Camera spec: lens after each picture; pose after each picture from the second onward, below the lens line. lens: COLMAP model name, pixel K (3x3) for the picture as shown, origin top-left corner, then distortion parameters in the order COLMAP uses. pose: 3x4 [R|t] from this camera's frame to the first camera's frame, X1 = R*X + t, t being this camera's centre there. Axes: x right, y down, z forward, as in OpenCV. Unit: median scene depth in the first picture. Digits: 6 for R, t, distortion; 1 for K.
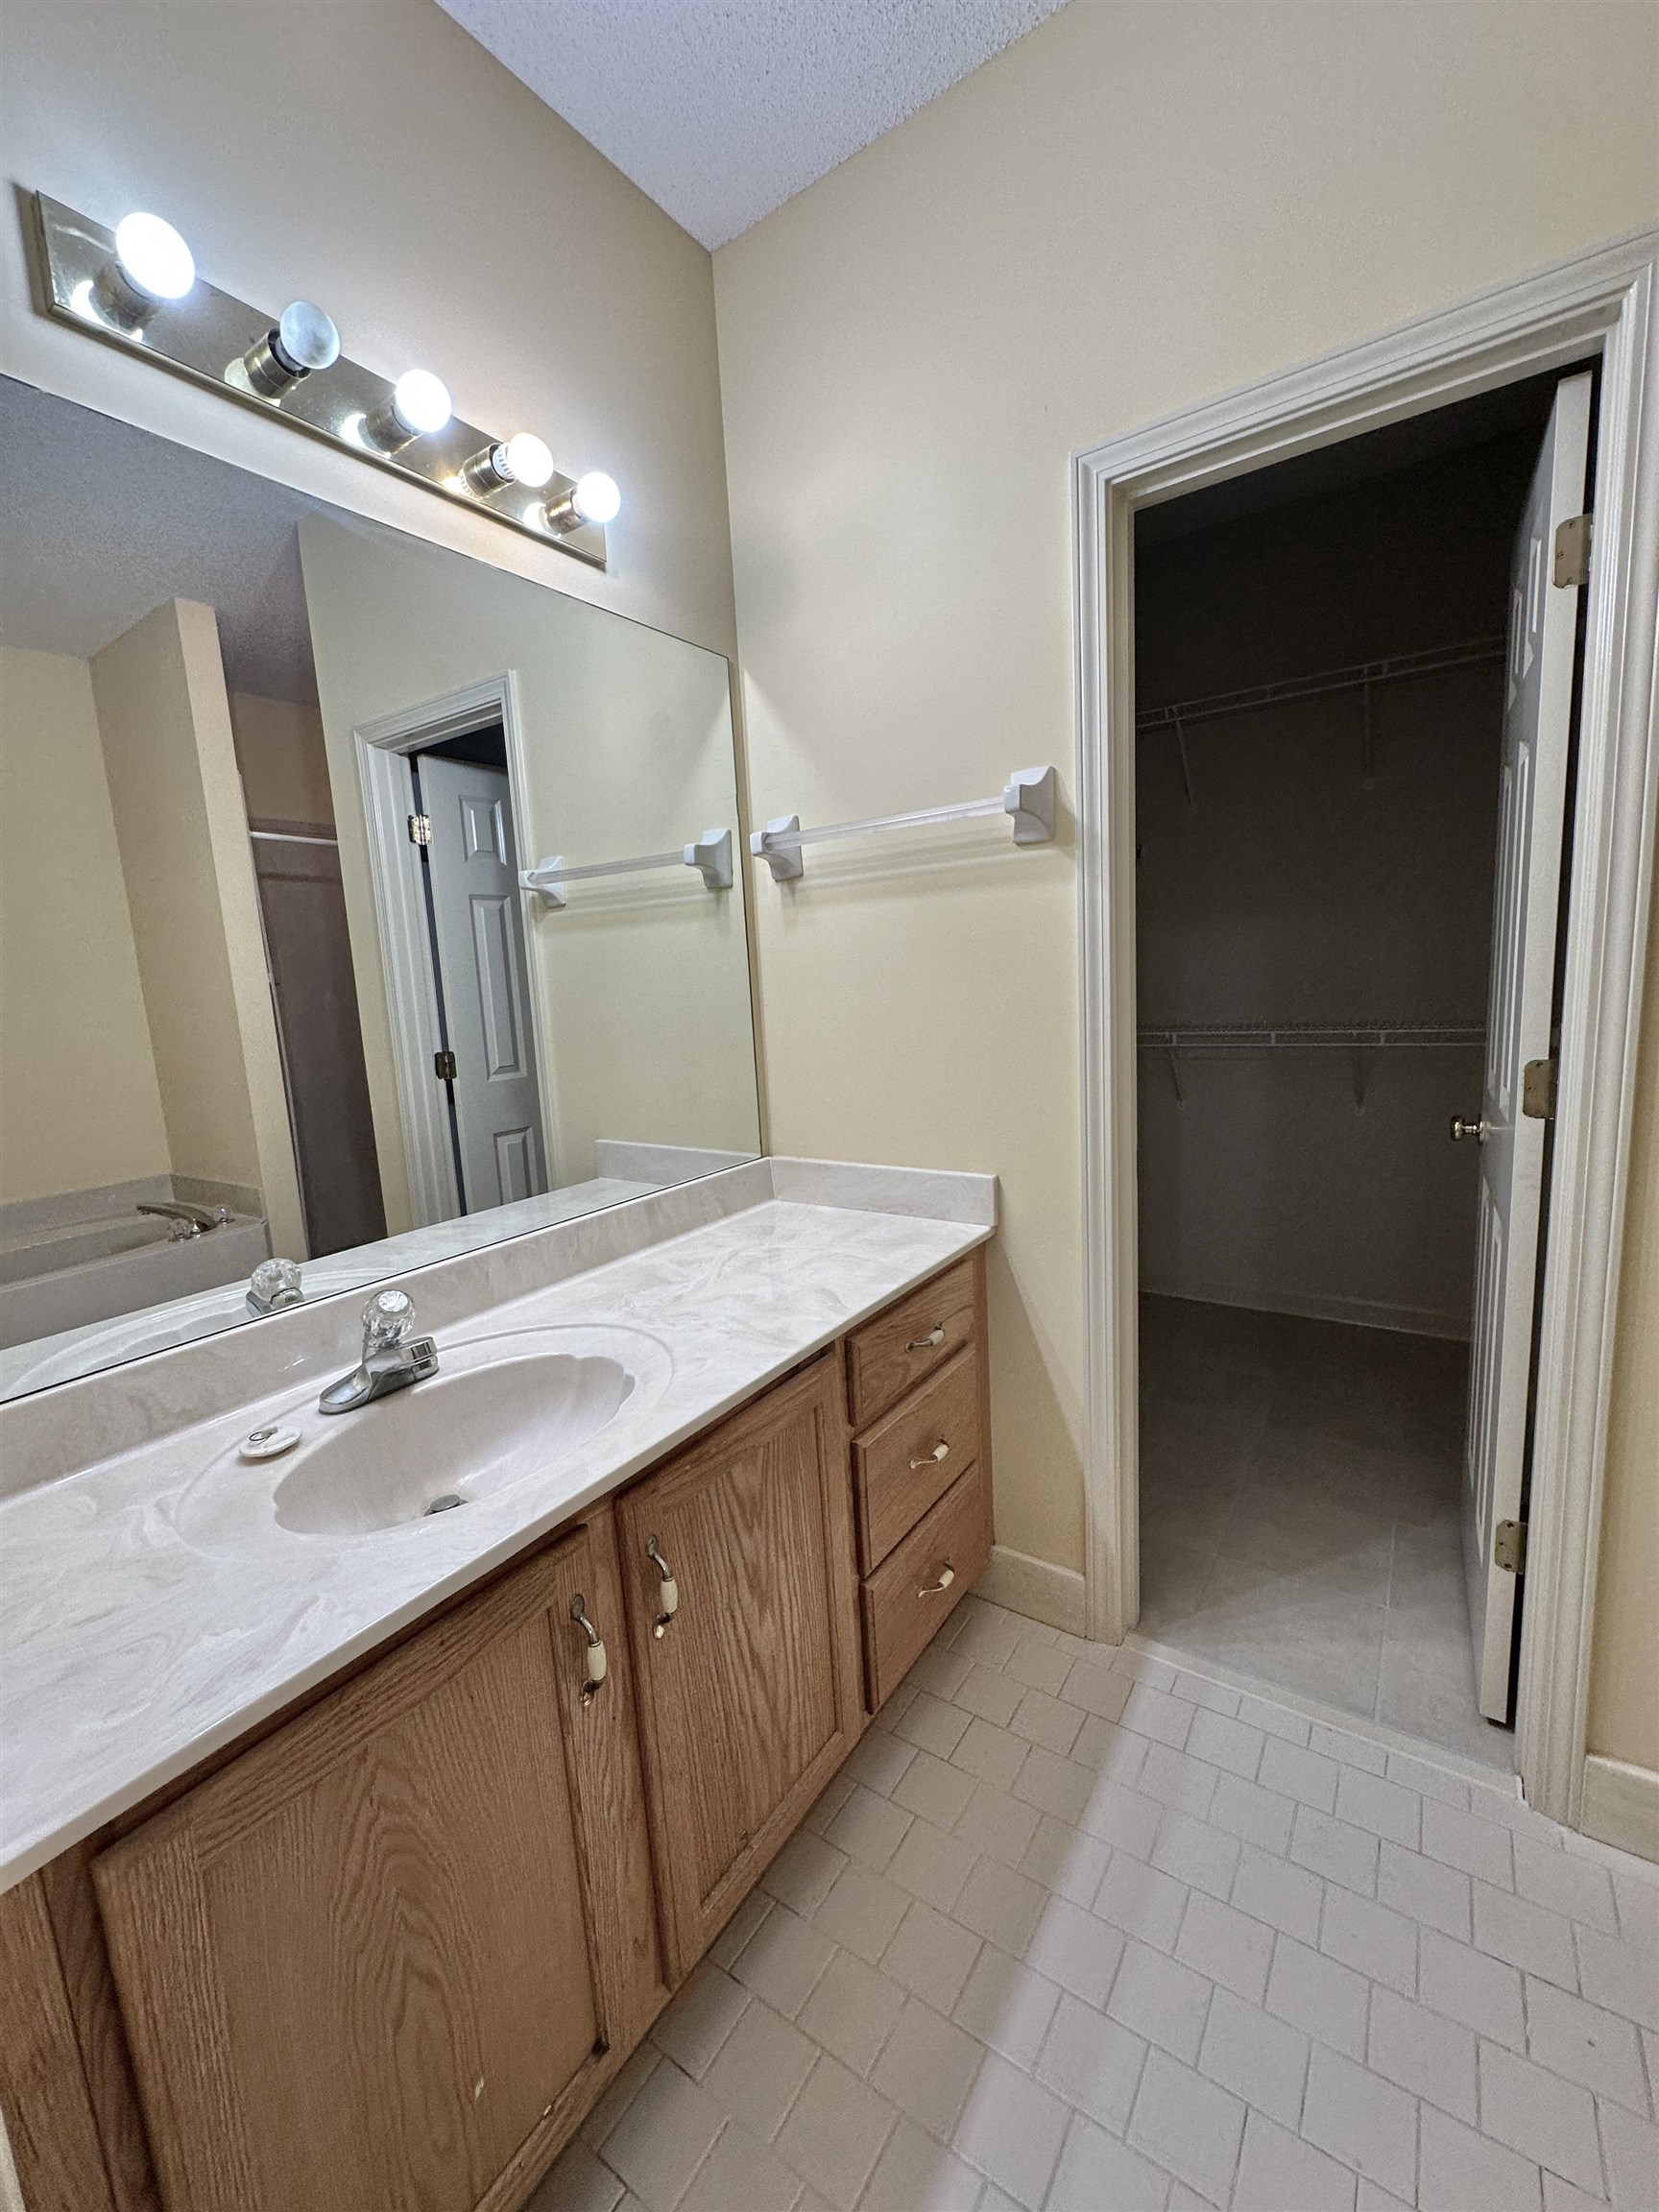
lens RADIAL K [[882.1, 0, 828.7], [0, 882.1, 1102.6], [0, 0, 1]] dist [-0.002634, 0.000900]
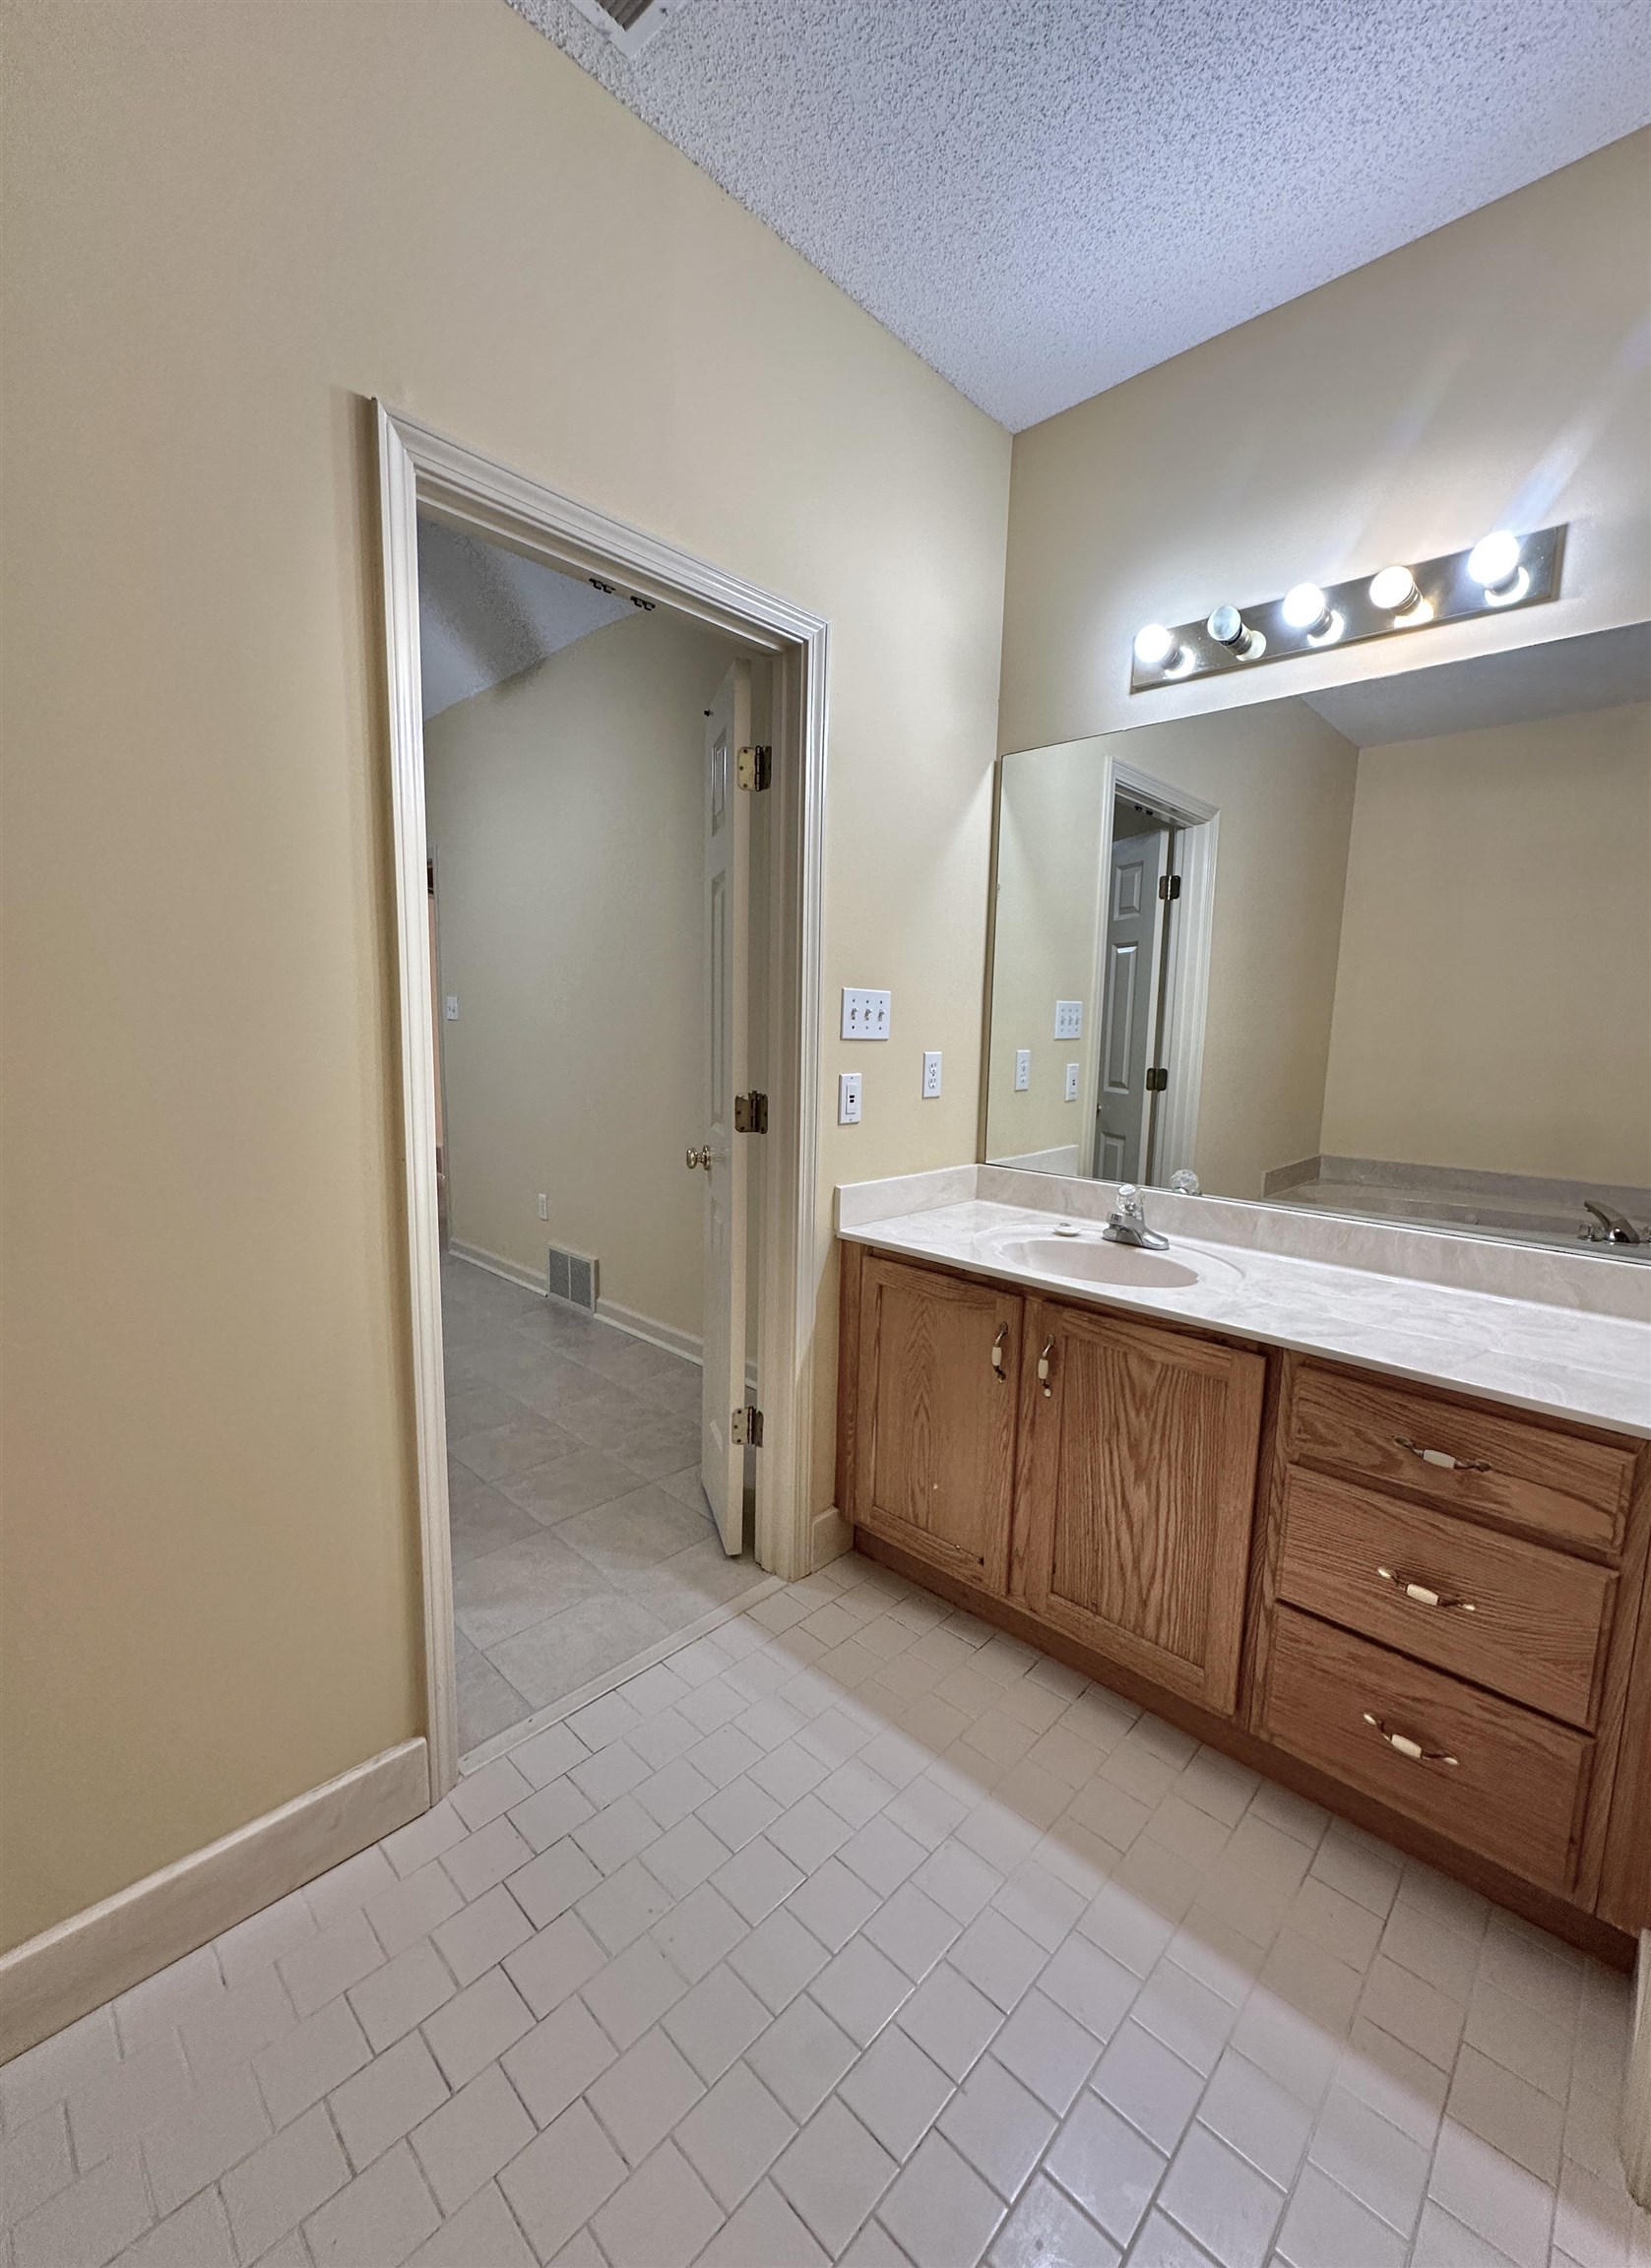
lens RADIAL K [[912.9, 0, 825.5], [0, 912.9, 1134.0], [0, 0, 1]] dist [0.000169, 0.000004]
pose [[-0.158925, 0.186495, -0.969517, 1.061061], [-0.156301, 0.964861, 0.211220, -0.133545], [0.974840, 0.185105, -0.124191, 0.504730]]
